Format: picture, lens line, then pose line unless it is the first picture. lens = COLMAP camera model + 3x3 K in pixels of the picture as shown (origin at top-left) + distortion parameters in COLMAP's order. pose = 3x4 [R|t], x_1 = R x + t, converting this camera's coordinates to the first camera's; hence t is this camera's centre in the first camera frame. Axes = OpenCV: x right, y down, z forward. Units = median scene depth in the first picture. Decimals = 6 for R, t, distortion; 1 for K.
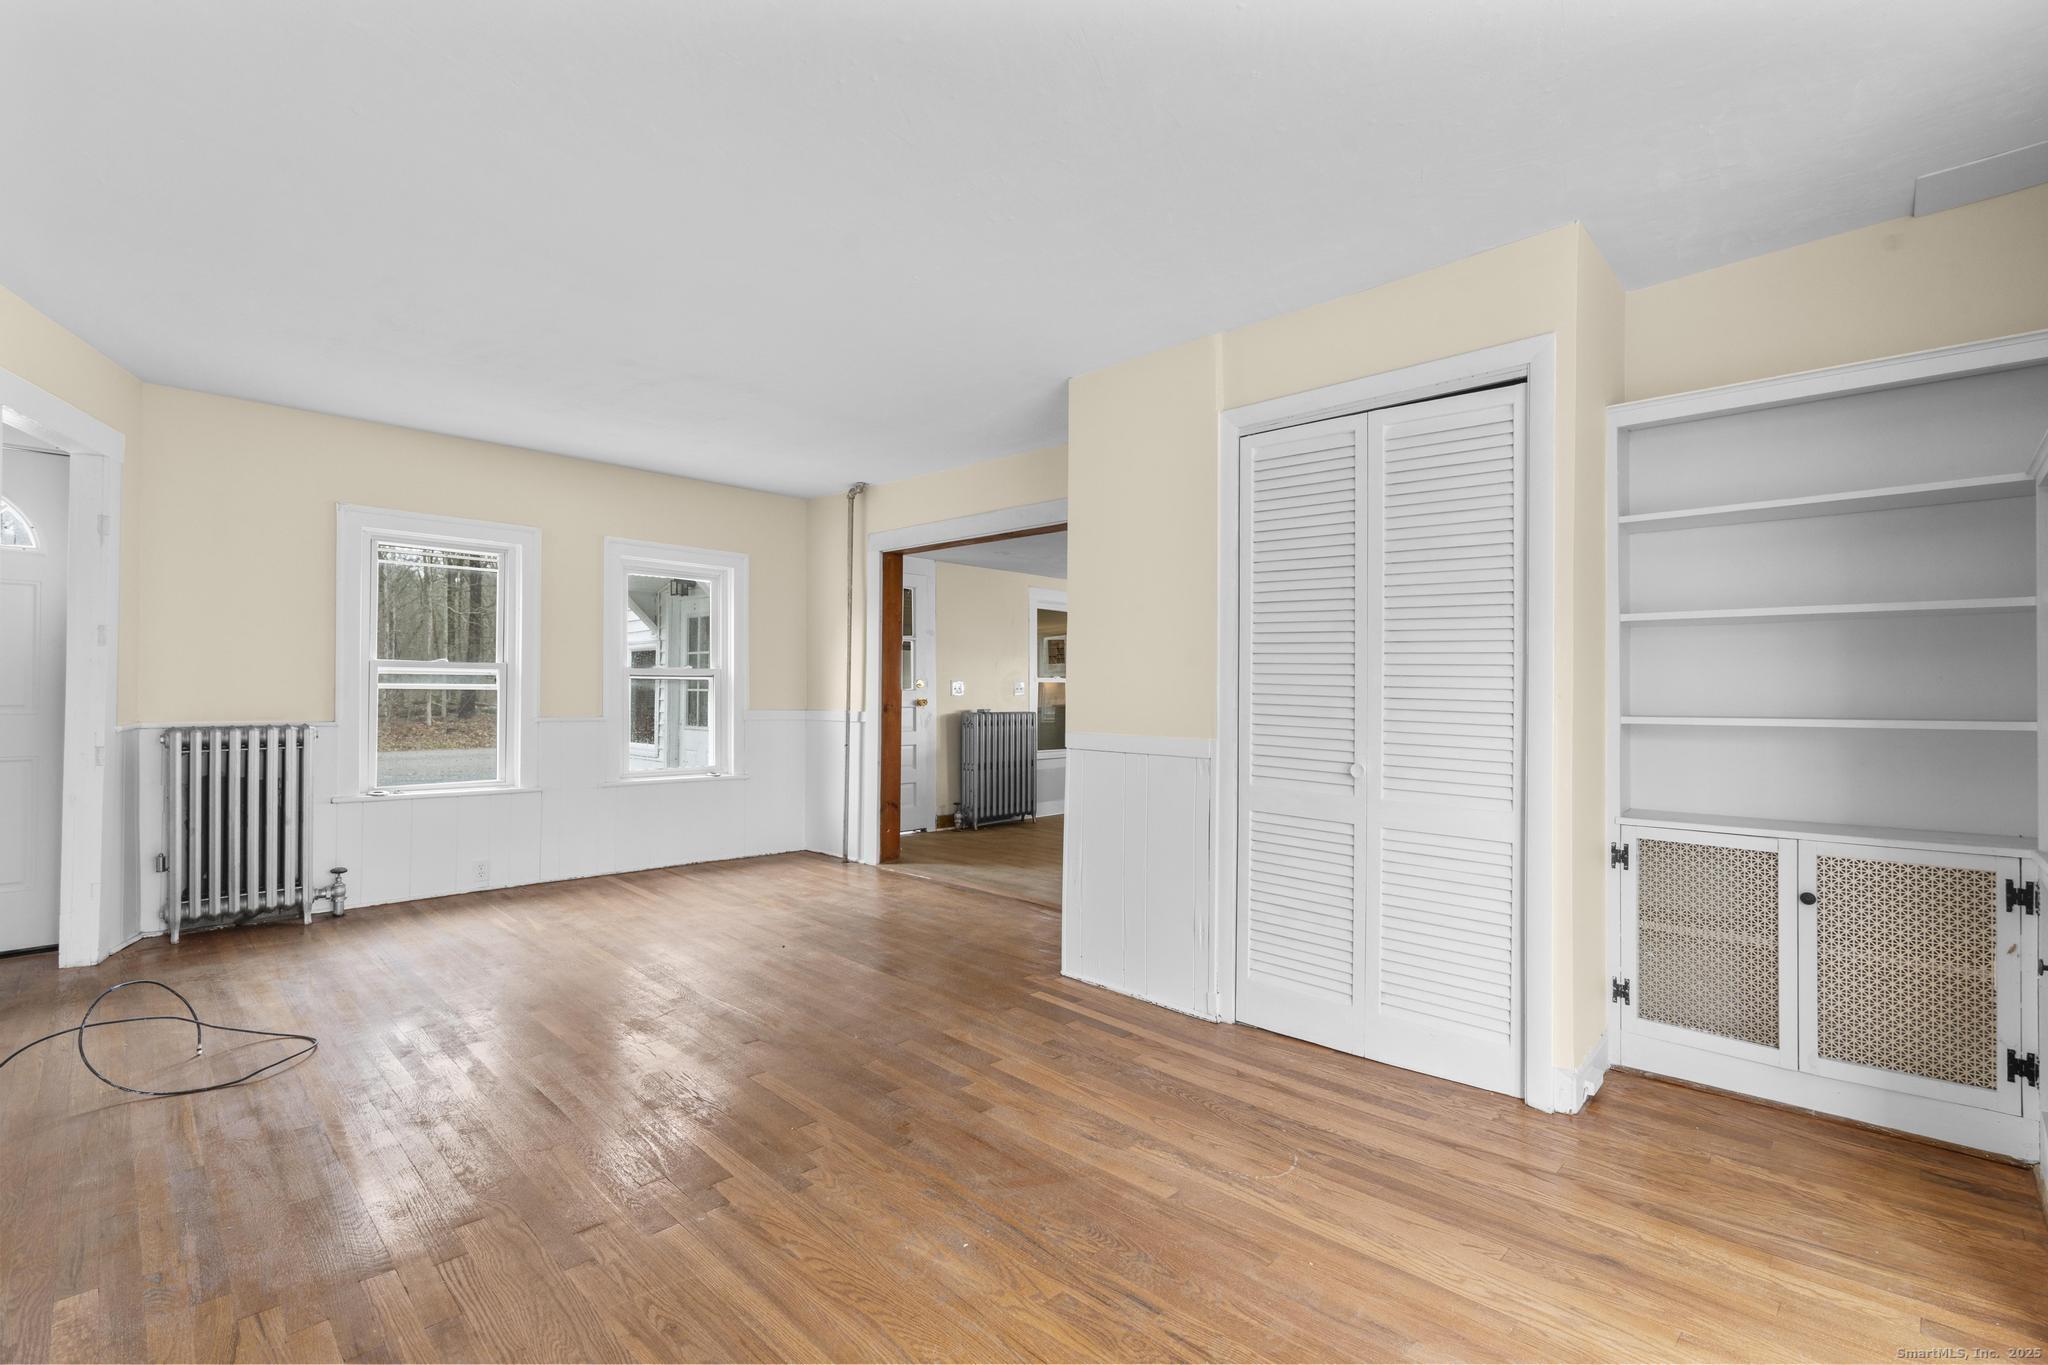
lens RADIAL K [[928.8, 0, 1022.5], [0, 928.8, 681.0], [0, 0, 1]] dist [0.002117, 0.001676]
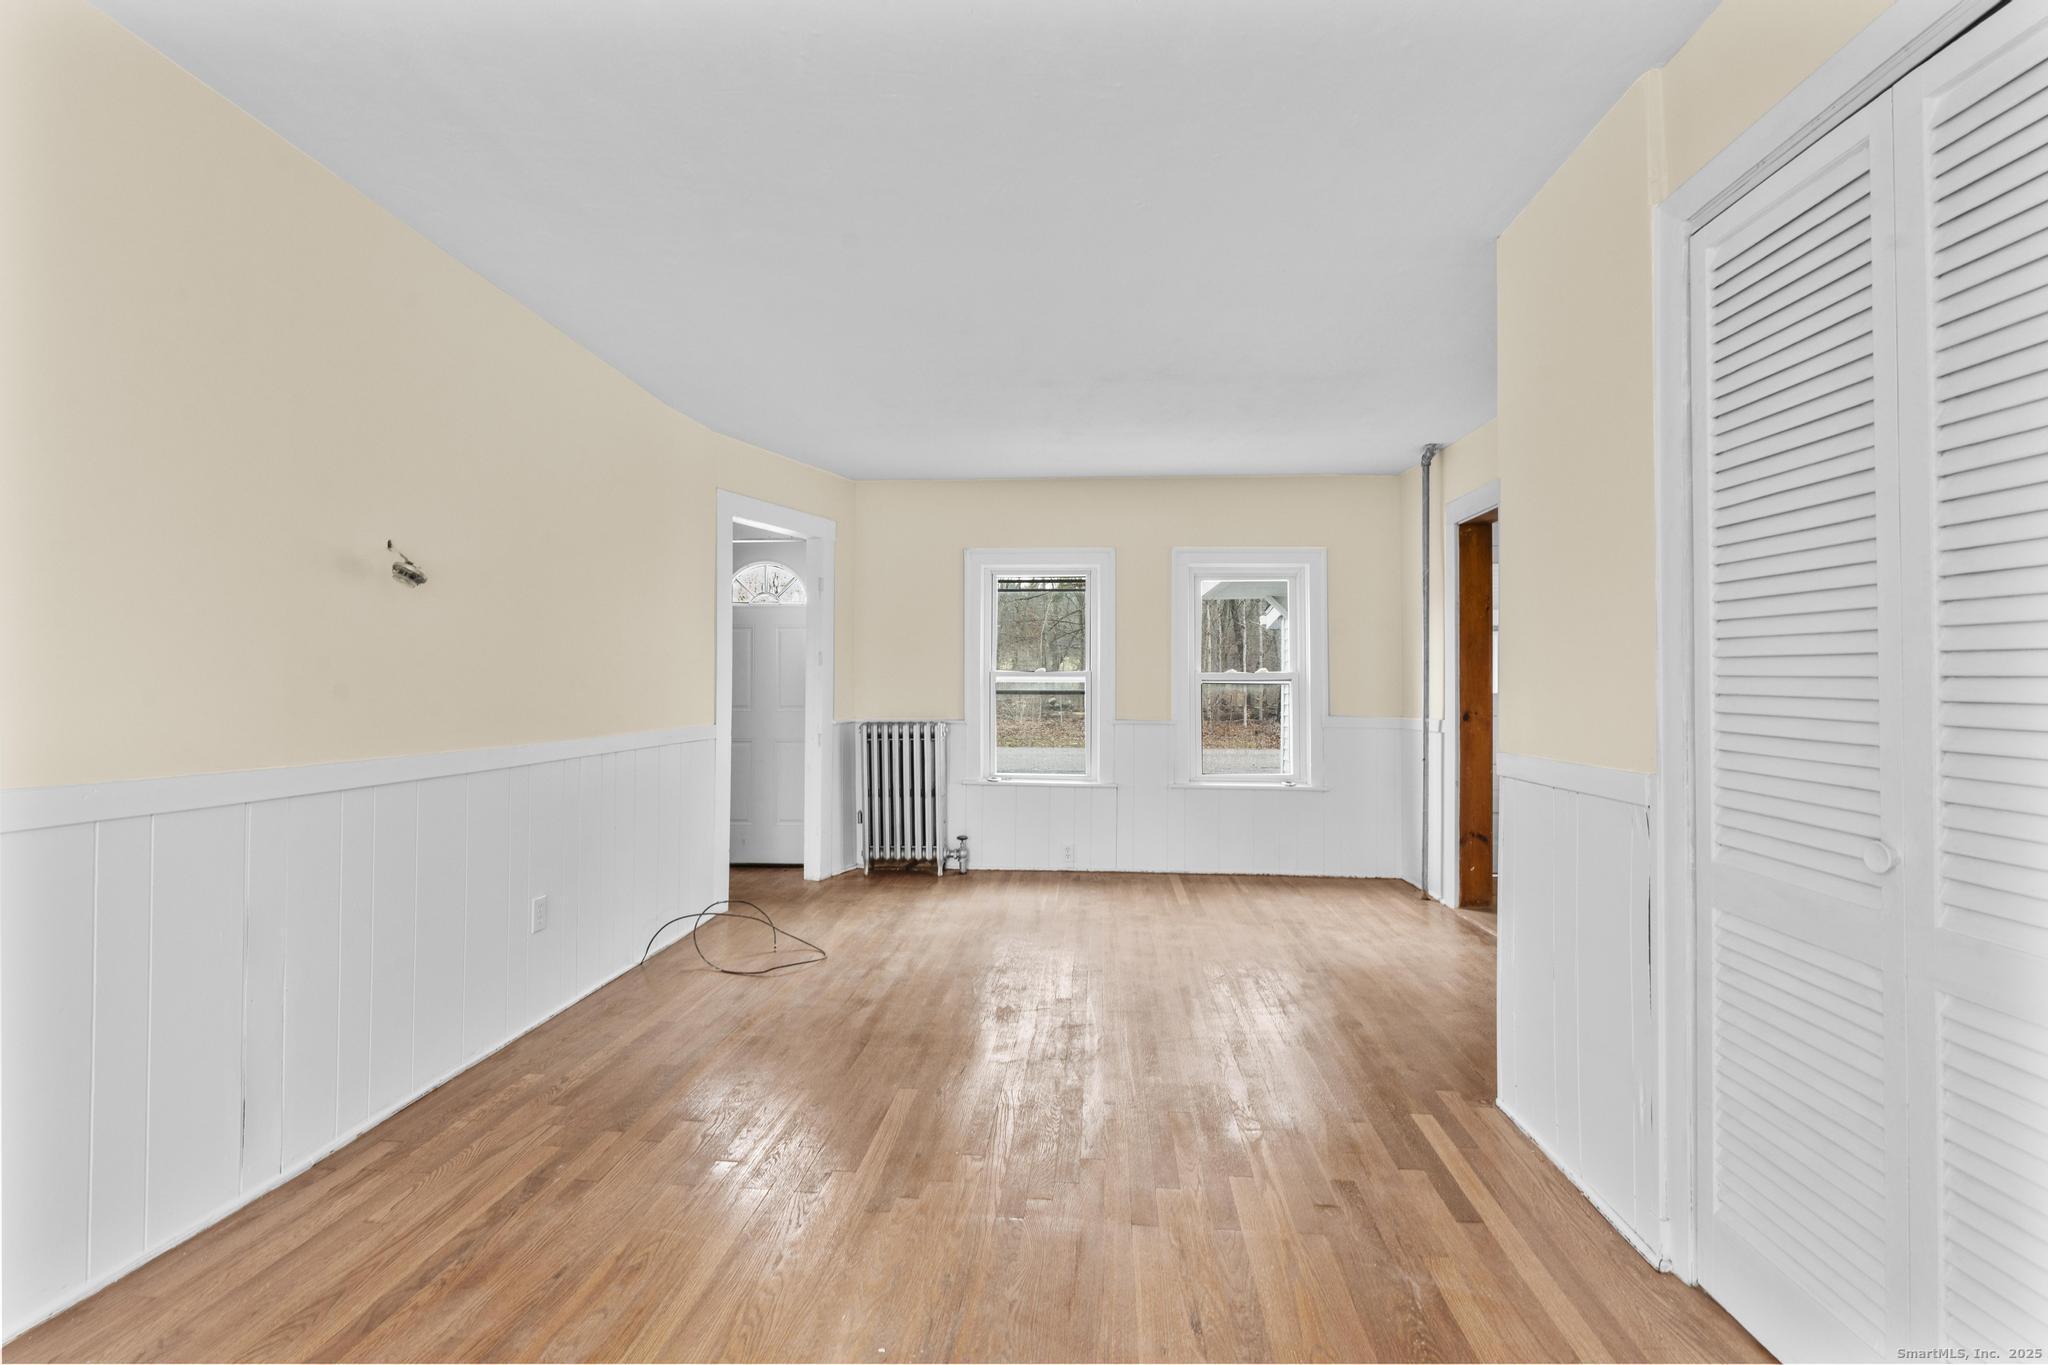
lens RADIAL K [[928.8, 0, 1027.1], [0, 928.8, 681.7], [0, 0, 1]] dist [0.002117, 0.001676]
pose [[0.648508, -0.015015, -0.761060, 0.301966], [0.009832, 0.999887, -0.011349, 0.006202], [0.761144, -0.000123, 0.648583, 0.251876]]
